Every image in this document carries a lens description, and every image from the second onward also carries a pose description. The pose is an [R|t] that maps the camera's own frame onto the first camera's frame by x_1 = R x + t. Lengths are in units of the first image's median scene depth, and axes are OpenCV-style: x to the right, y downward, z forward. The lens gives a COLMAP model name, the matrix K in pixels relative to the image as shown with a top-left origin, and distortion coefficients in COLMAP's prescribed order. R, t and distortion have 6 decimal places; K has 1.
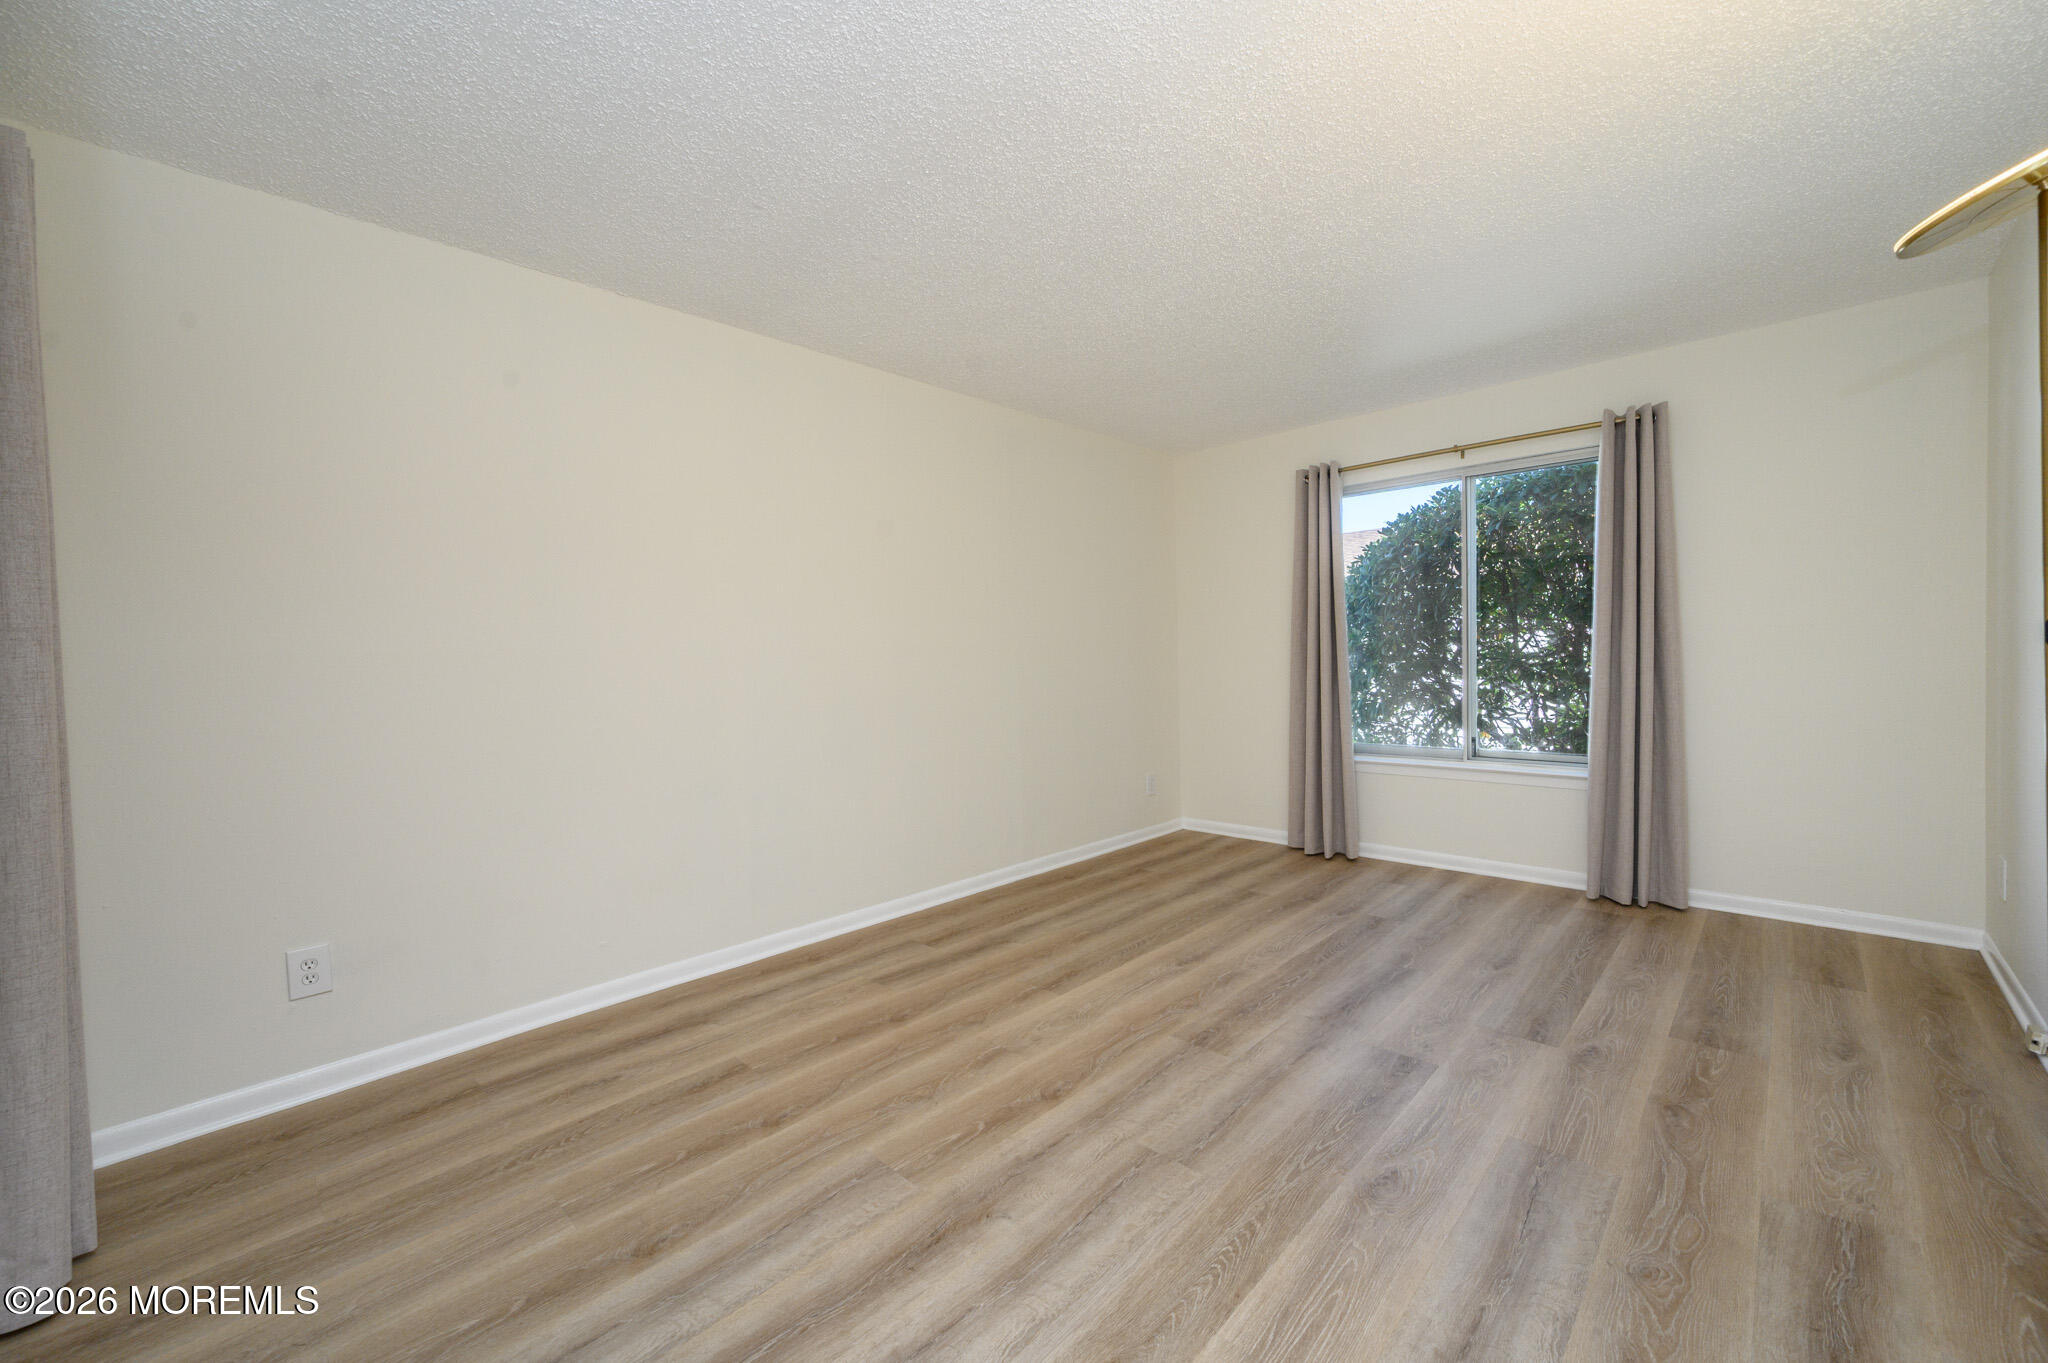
lens RADIAL K [[804.8, 0, 1022.7], [0, 804.8, 681.1], [0, 0, 1]] dist [-0.004295, 0.001171]
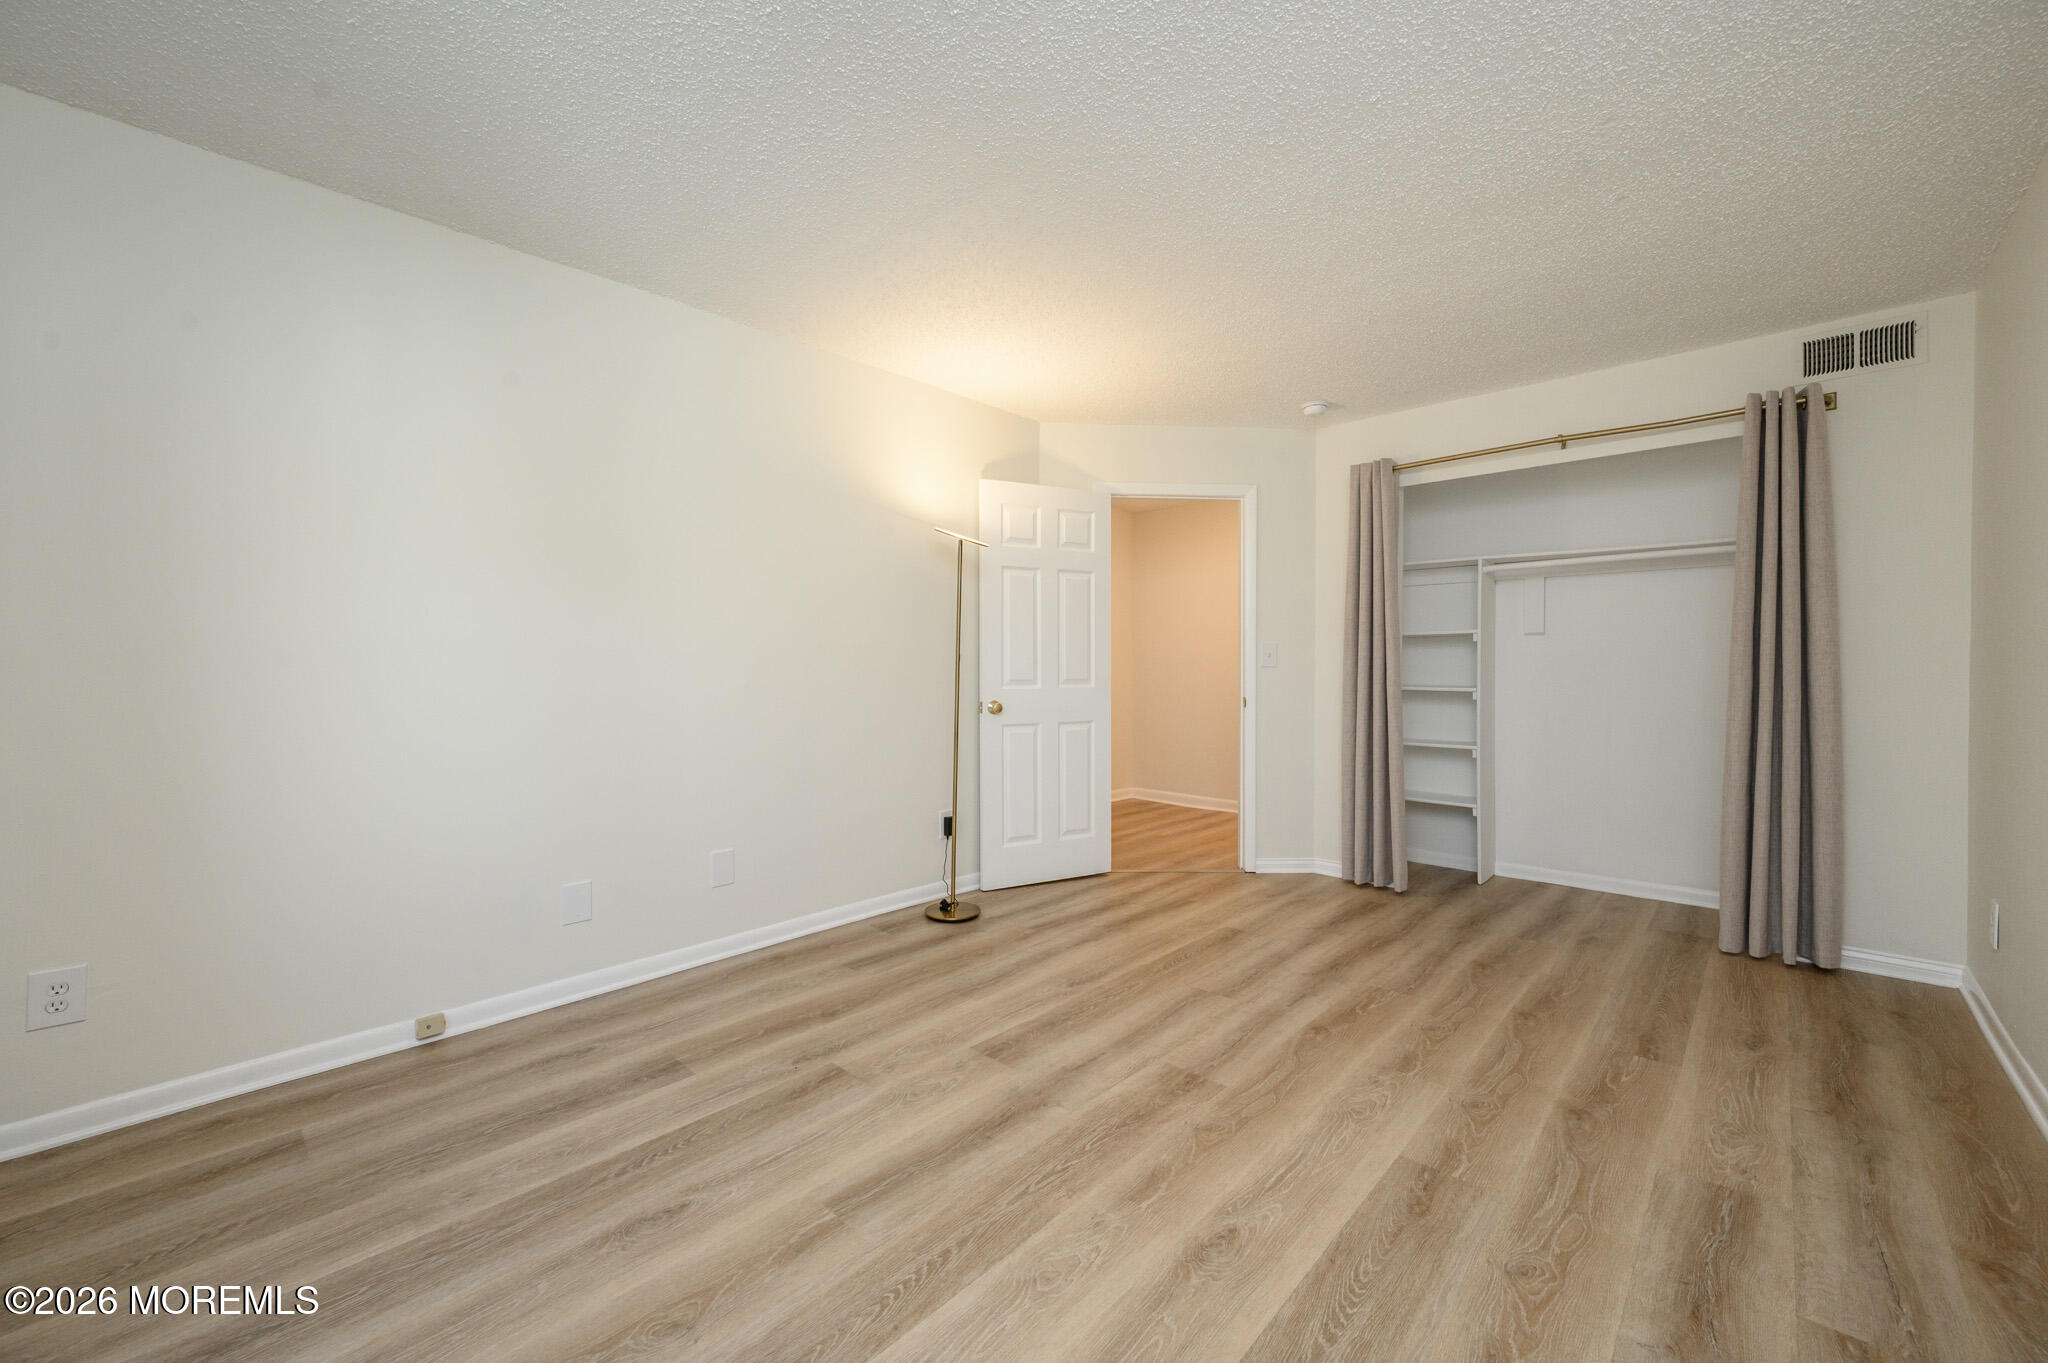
lens RADIAL K [[804.8, 0, 1024.5], [0, 804.8, 675.9], [0, 0, 1]] dist [-0.004295, 0.001171]
pose [[-0.999644, 0.023252, -0.013118, 0.434032], [0.022660, 0.998793, 0.043576, -0.056056], [0.014116, 0.043263, -0.998964, 1.982059]]
